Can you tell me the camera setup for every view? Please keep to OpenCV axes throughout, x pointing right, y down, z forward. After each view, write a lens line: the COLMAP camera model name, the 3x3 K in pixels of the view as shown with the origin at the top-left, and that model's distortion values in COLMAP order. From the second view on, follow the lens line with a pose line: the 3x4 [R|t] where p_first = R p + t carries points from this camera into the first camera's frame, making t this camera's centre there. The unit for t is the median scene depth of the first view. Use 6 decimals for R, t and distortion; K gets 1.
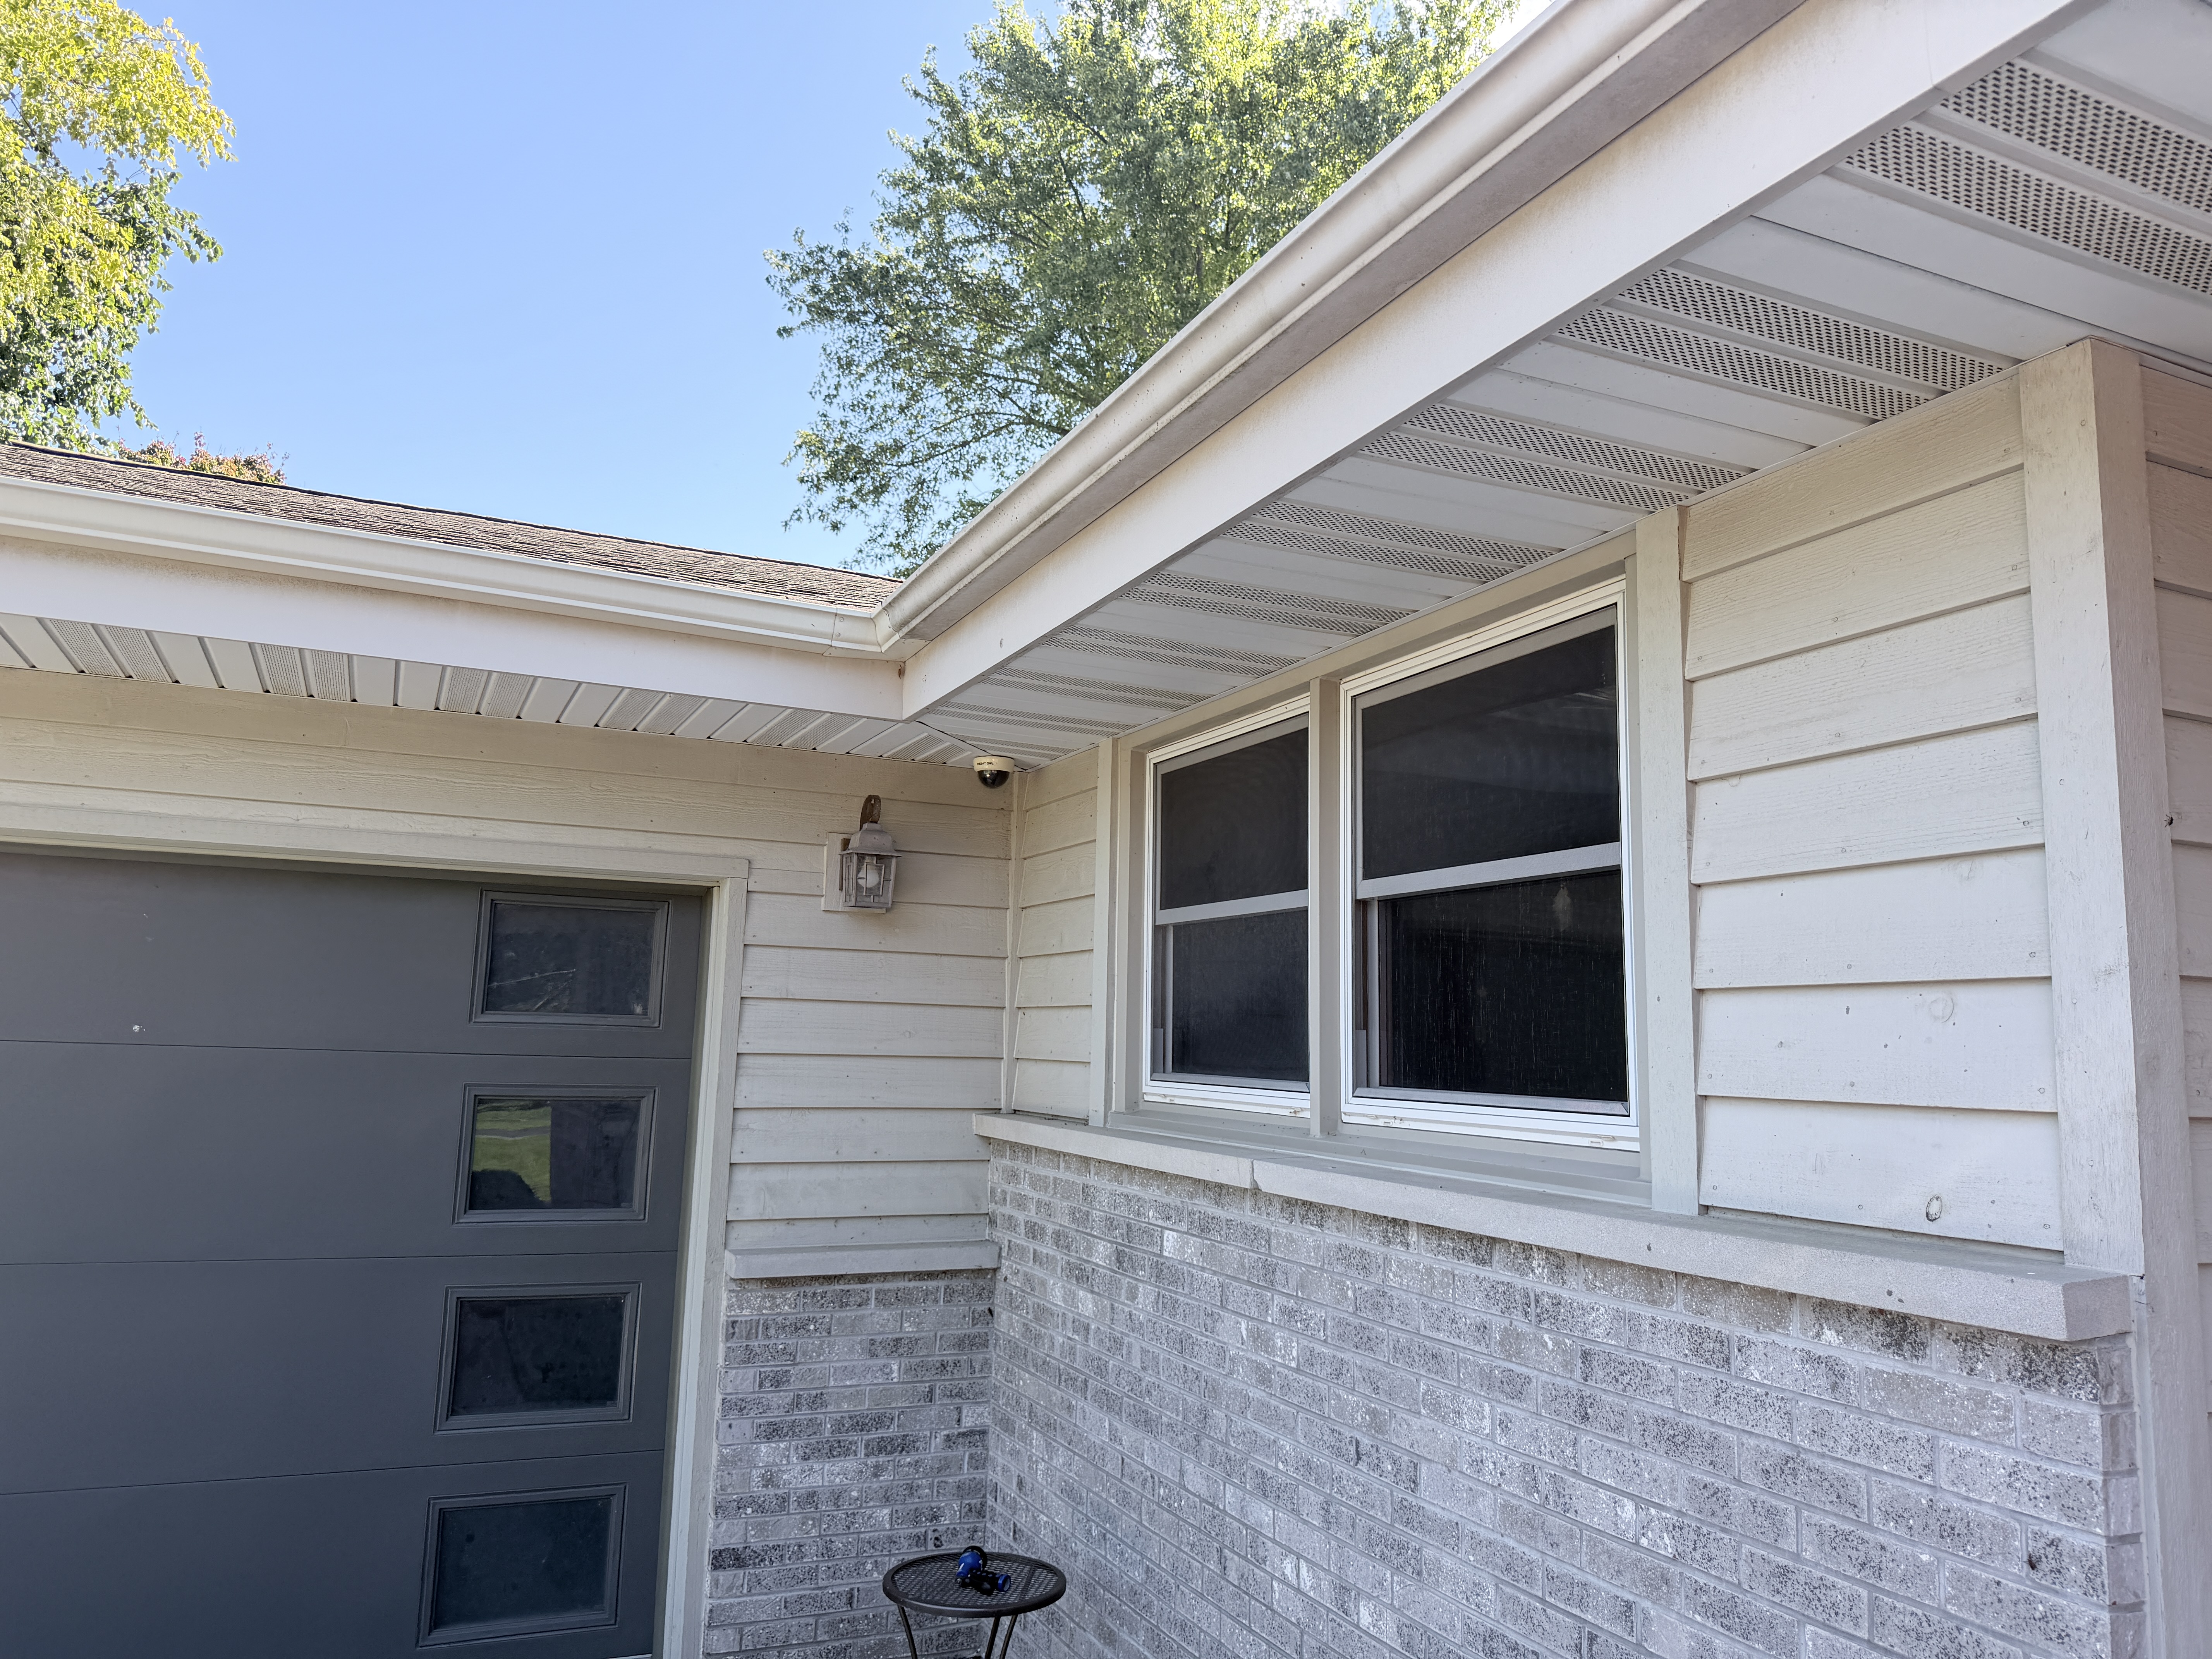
lens RADIAL K [[1533.8, 0, 1106.0], [0, 1533.8, 829.5], [0, 0, 1]] dist [0.175321, -0.341547]
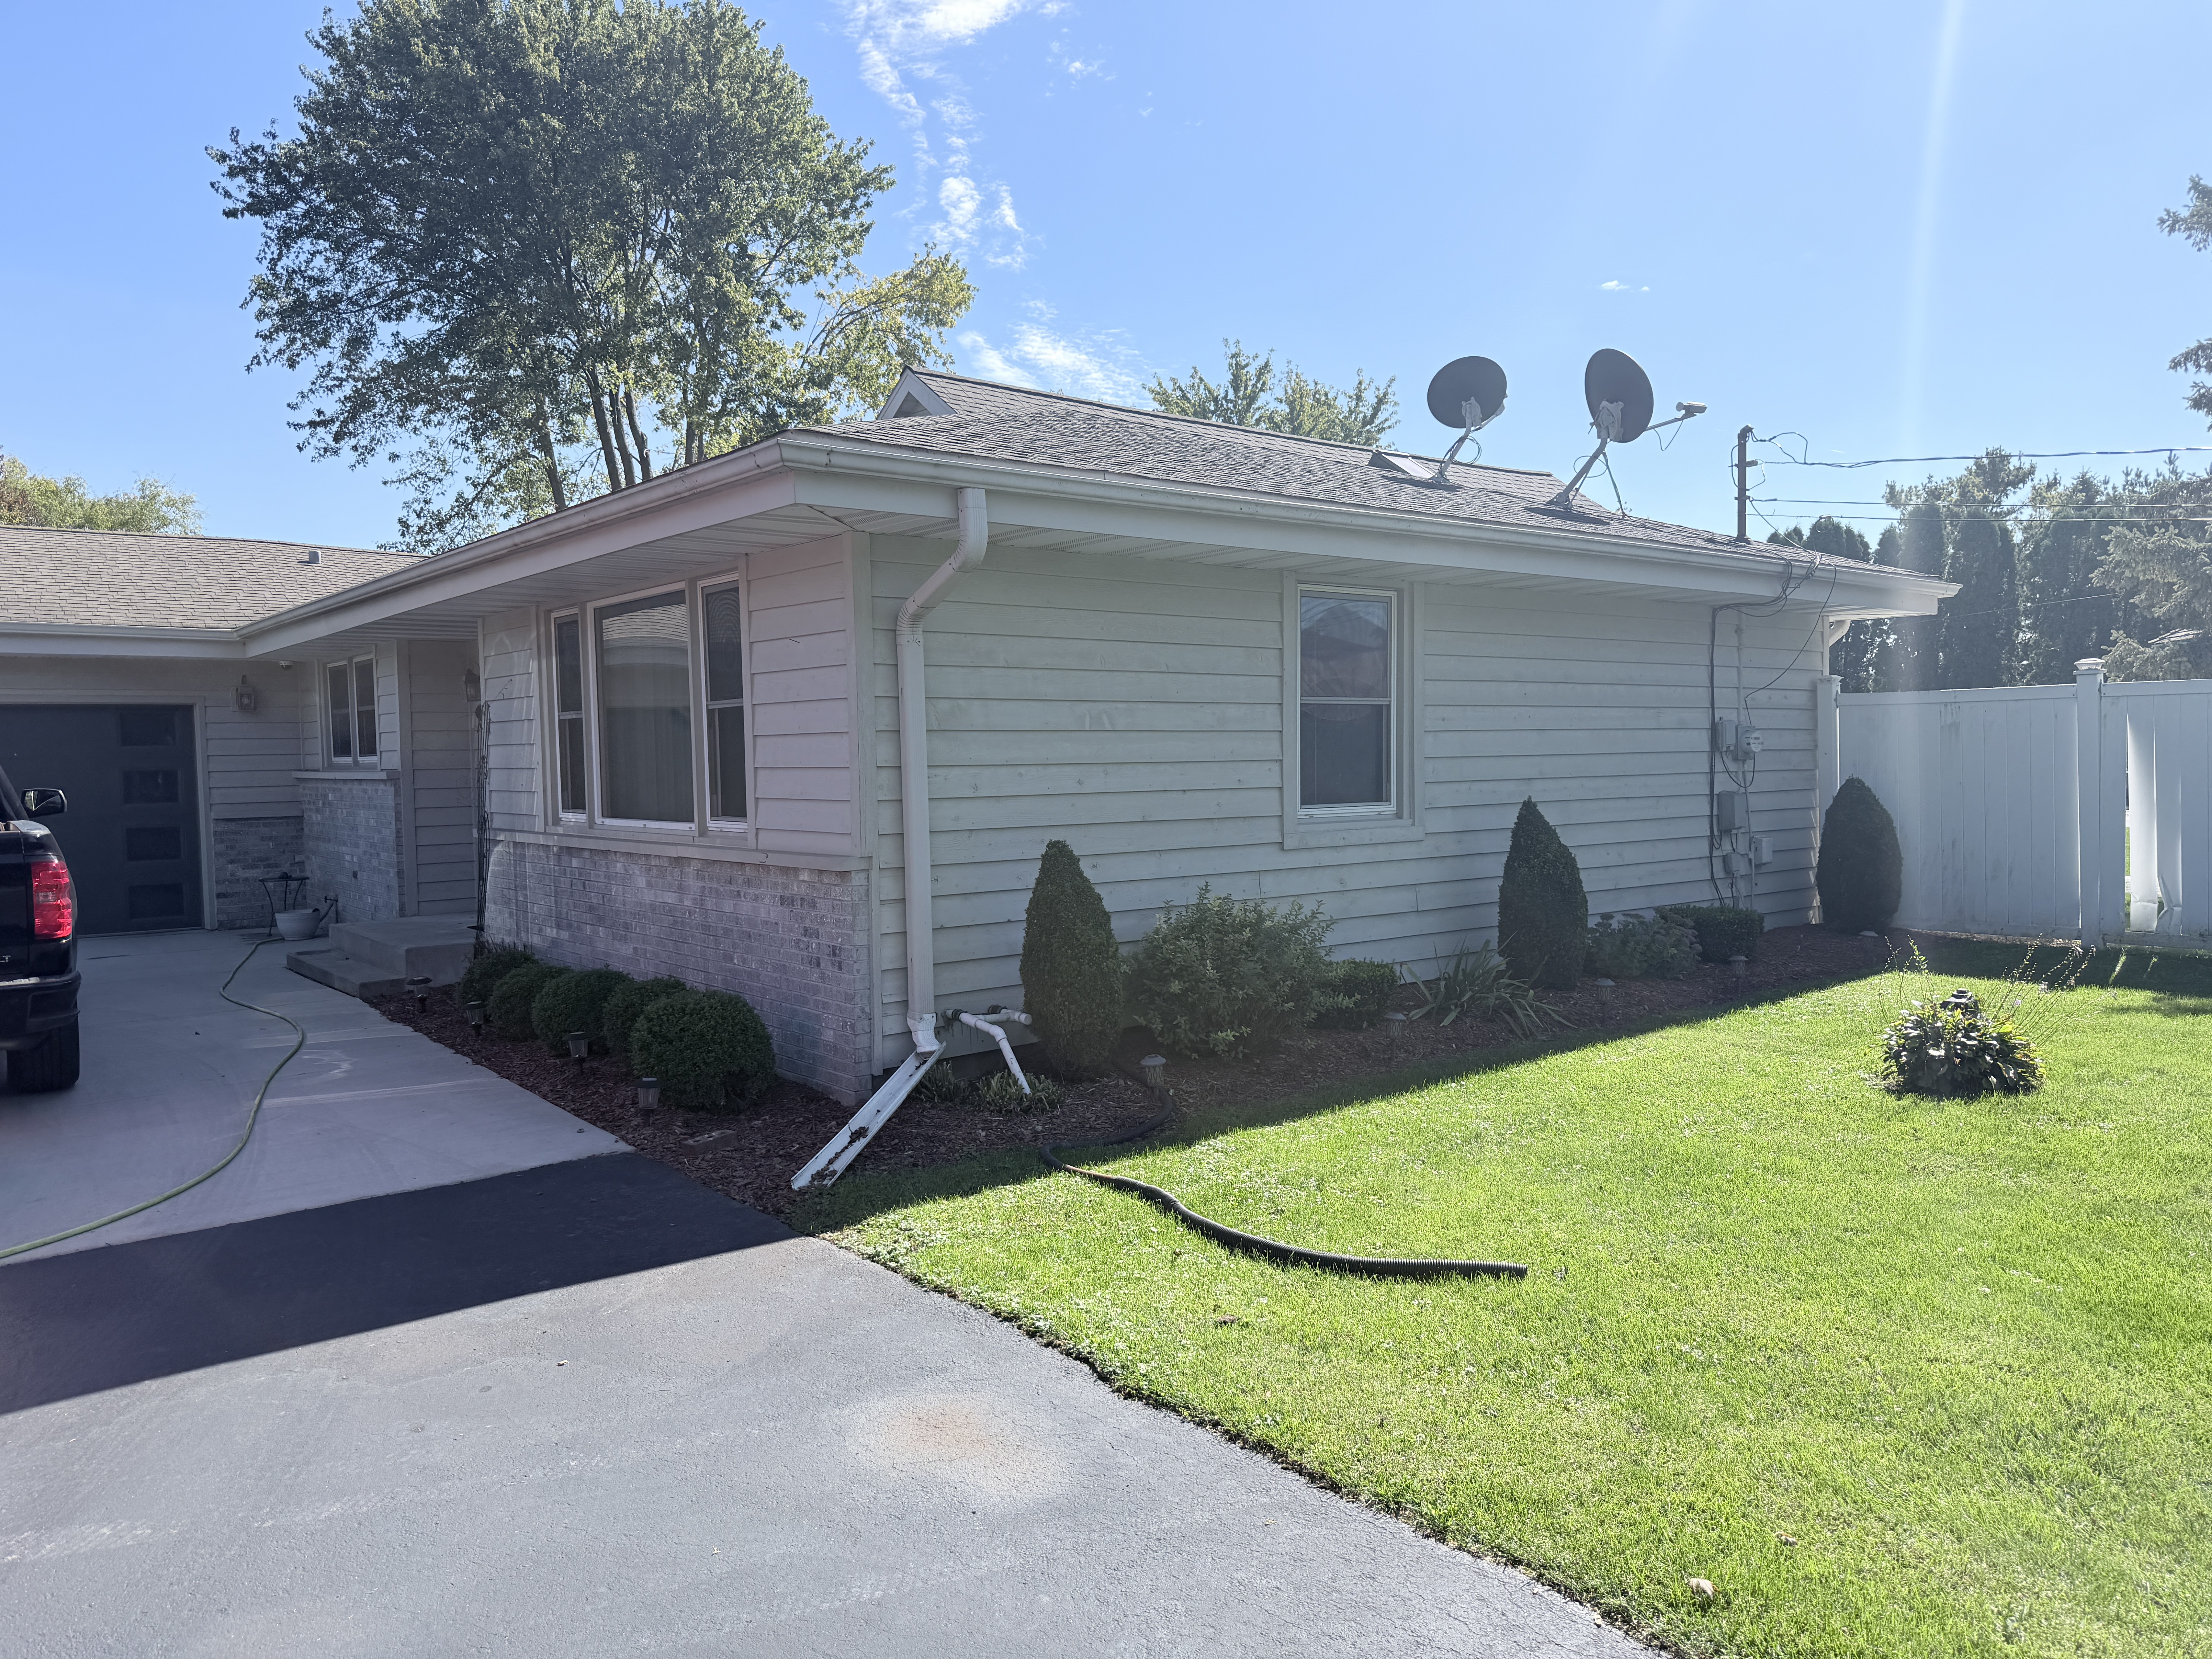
lens RADIAL K [[1575.1, 0, 1116.1], [0, 1575.1, 847.2], [0, 0, 1]] dist [-0.001491, -0.002244]
pose [[0.967066, -0.053799, 0.248775, 0.780236], [0.003515, 0.980136, 0.198296, -0.318135], [-0.254502, -0.190890, 0.948045, -2.678828]]
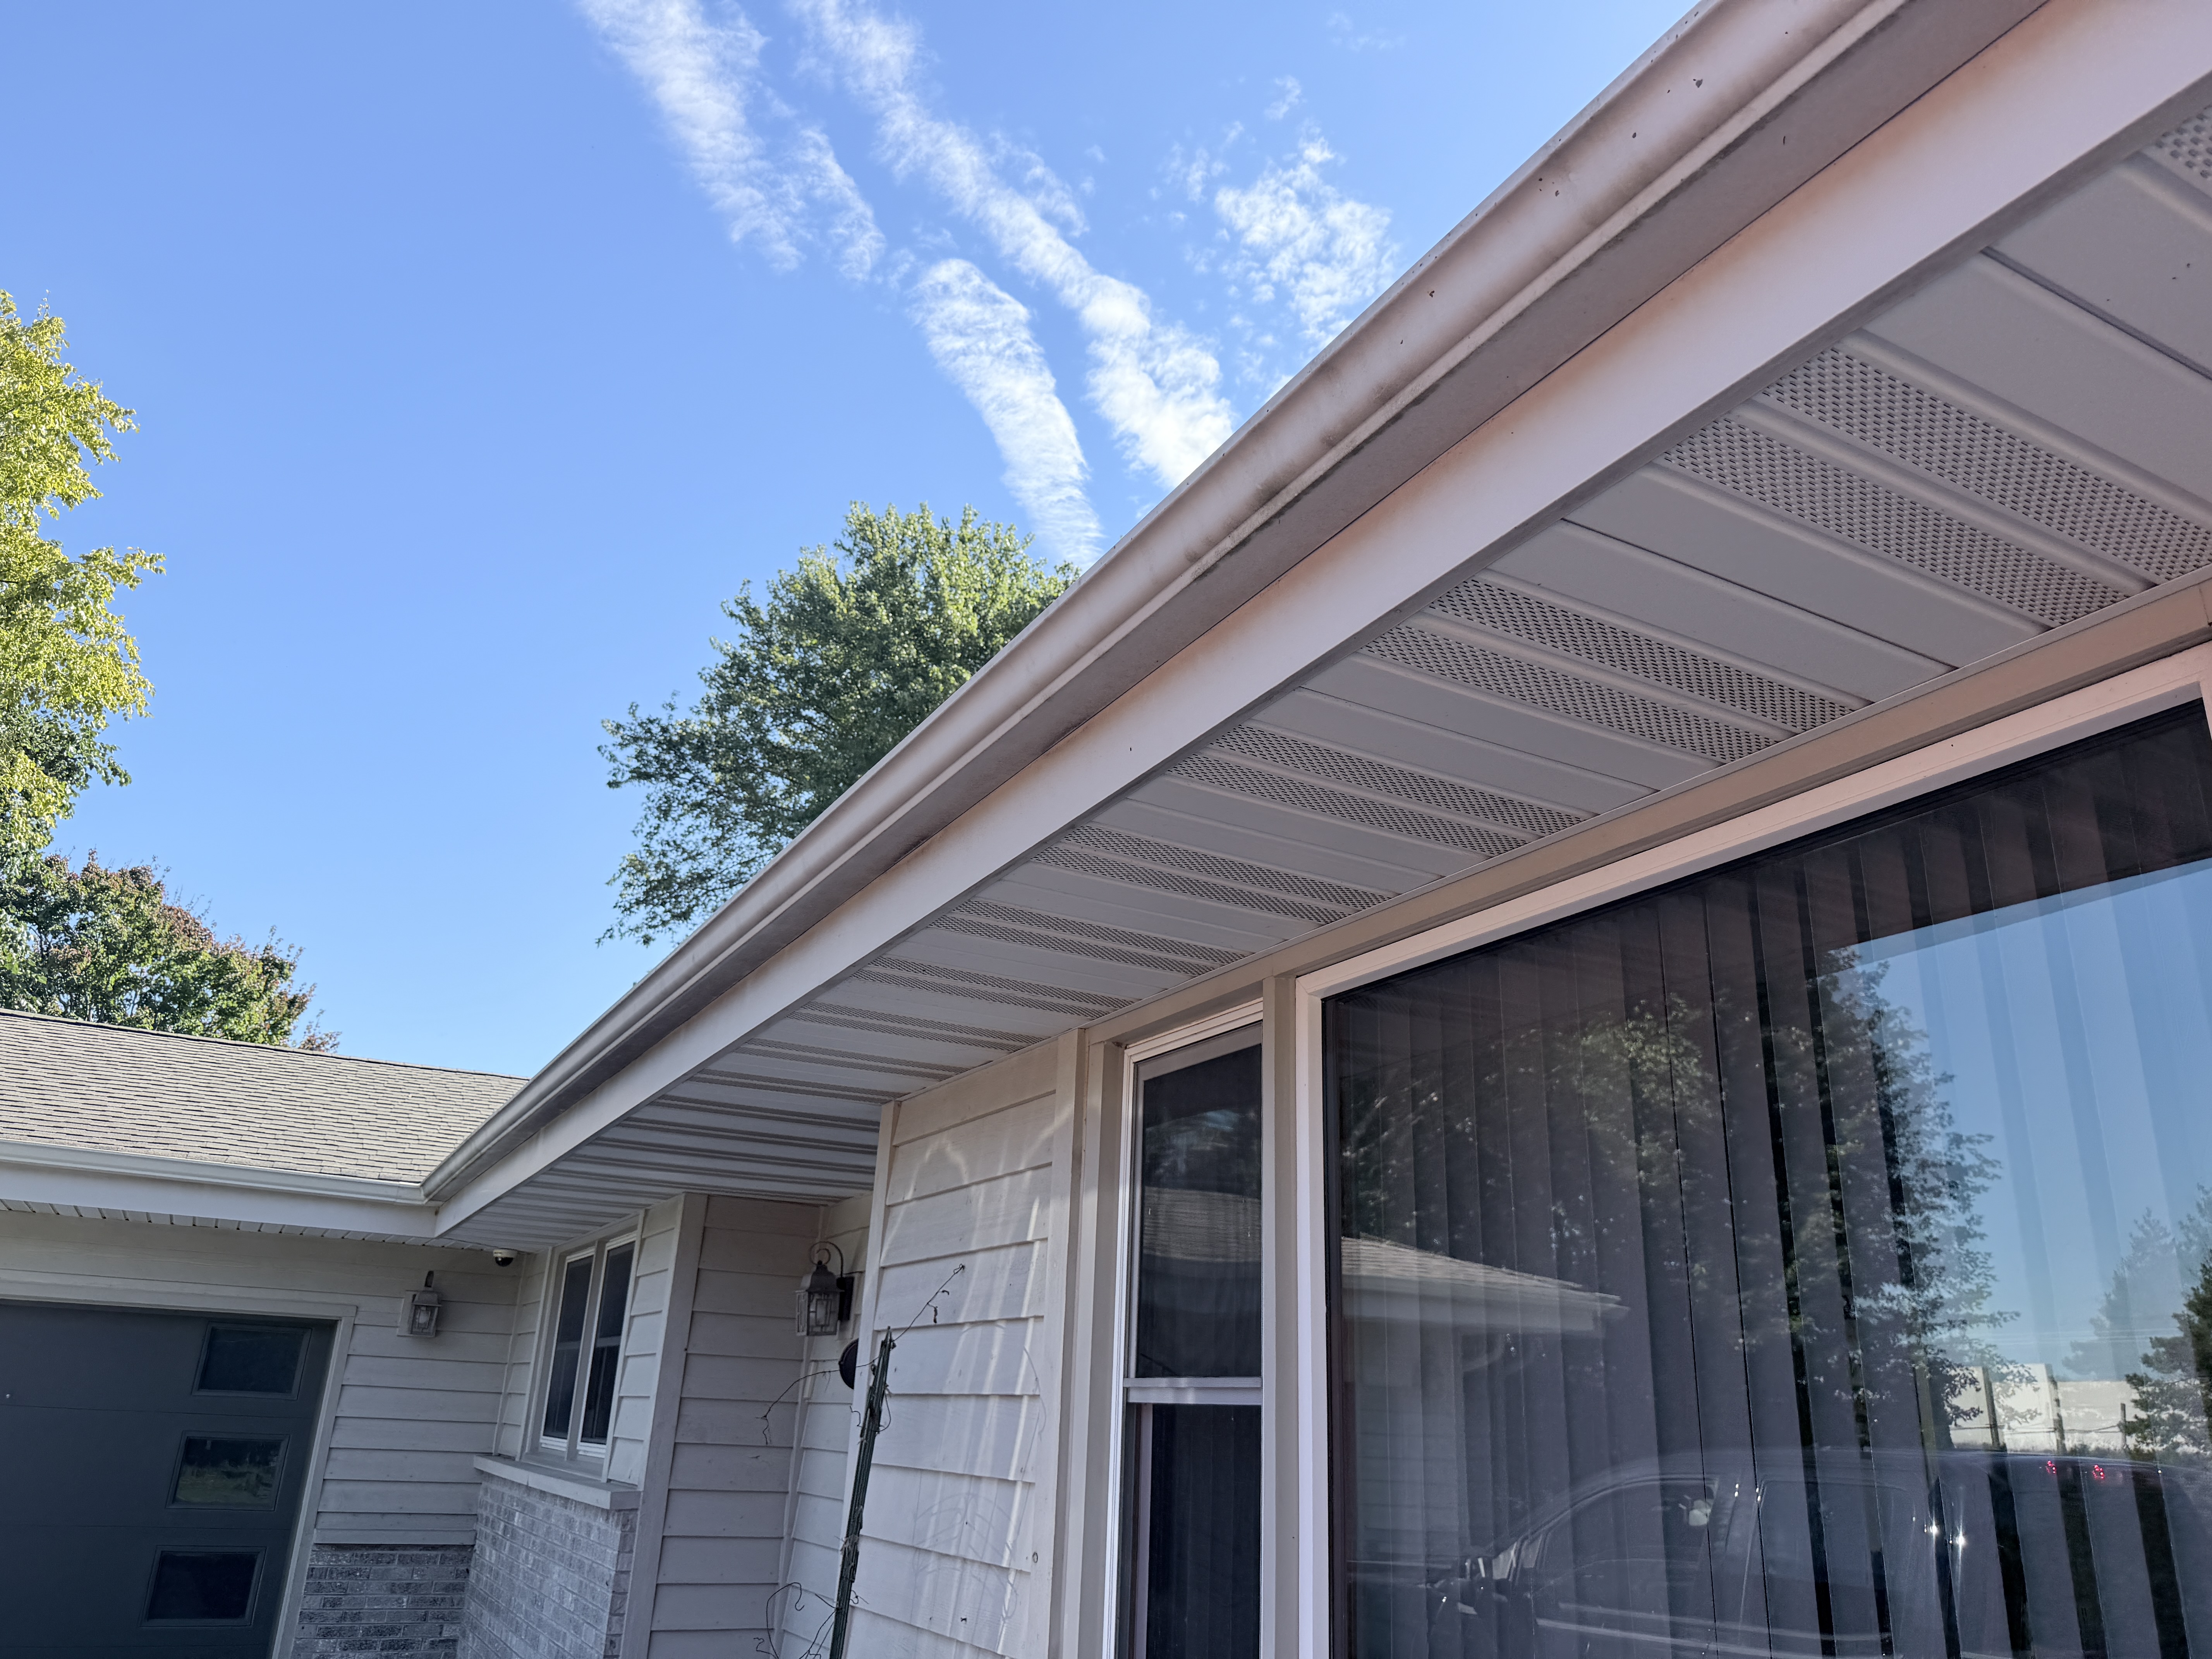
lens RADIAL K [[1575.1, 0, 1116.1], [0, 1575.1, 847.2], [0, 0, 1]] dist [-0.001491, -0.002244]
pose [[0.997120, 0.039243, 0.064893, 0.522957], [-0.024765, 0.977285, -0.210478, -0.141517], [-0.071679, 0.208265, 0.975442, -0.998264]]
